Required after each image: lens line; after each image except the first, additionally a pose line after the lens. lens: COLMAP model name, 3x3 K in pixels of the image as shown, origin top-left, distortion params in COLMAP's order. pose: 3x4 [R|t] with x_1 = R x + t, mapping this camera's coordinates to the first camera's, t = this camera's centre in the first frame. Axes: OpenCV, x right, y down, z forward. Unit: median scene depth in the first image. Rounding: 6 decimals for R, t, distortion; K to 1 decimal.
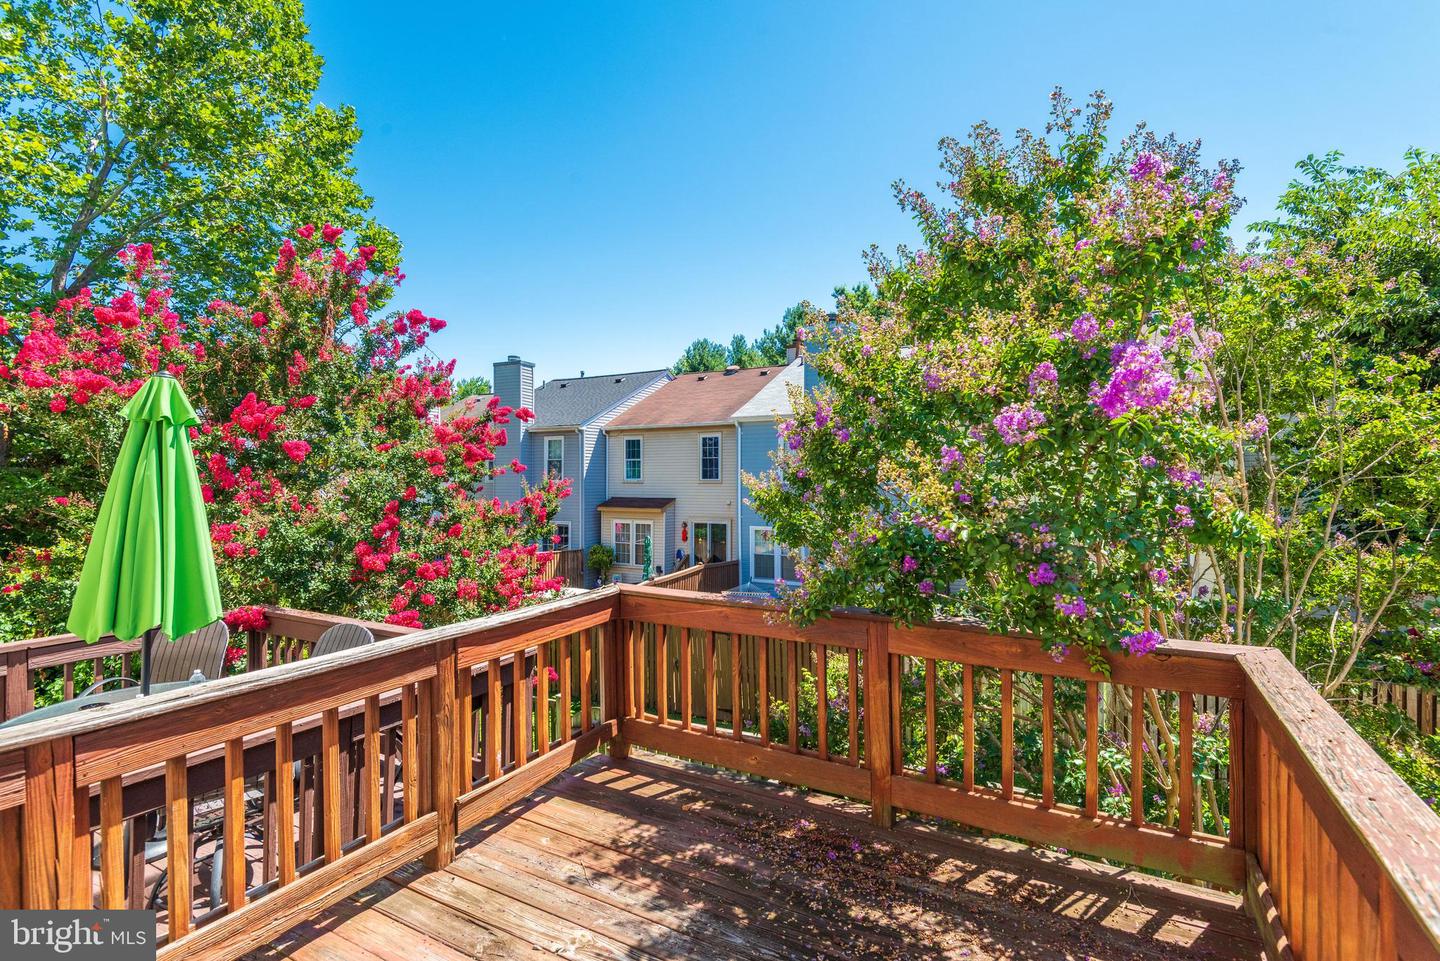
lens RADIAL K [[690.2, 0, 681.2], [0, 690.2, 492.9], [0, 0, 1]] dist [0.014935, -0.012369]
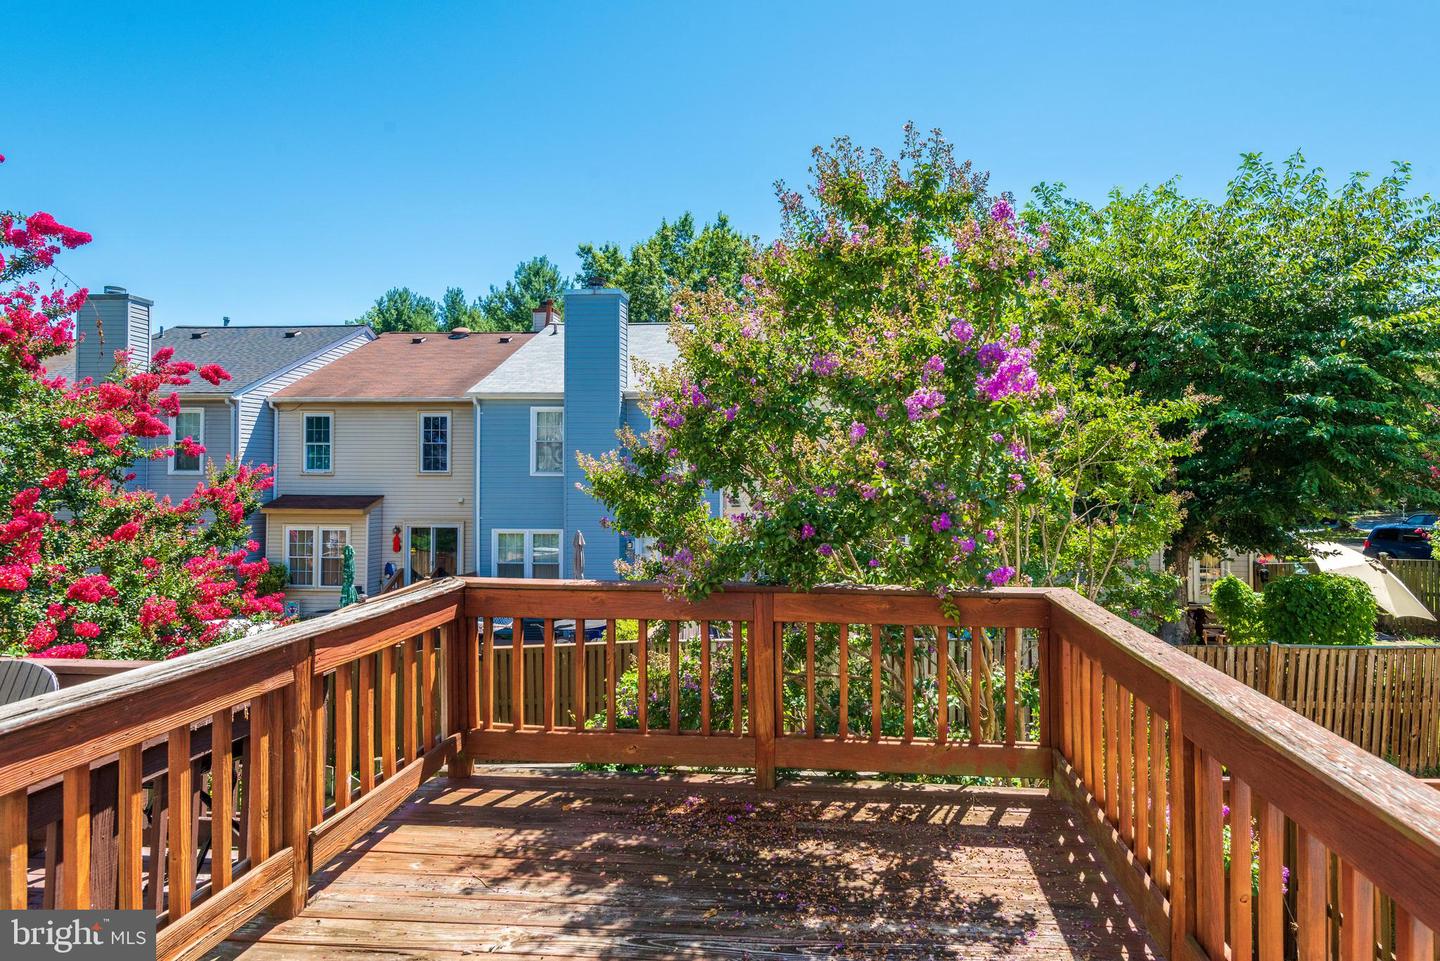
lens RADIAL K [[853.6, 0, 723.6], [0, 853.6, 477.0], [0, 0, 1]] dist [0.029717, -0.001763]
pose [[0.915635, 0.004656, 0.401984, -0.293960], [0.003345, 0.999810, -0.019200, 0.036352], [-0.401997, 0.018925, 0.915445, -0.169493]]
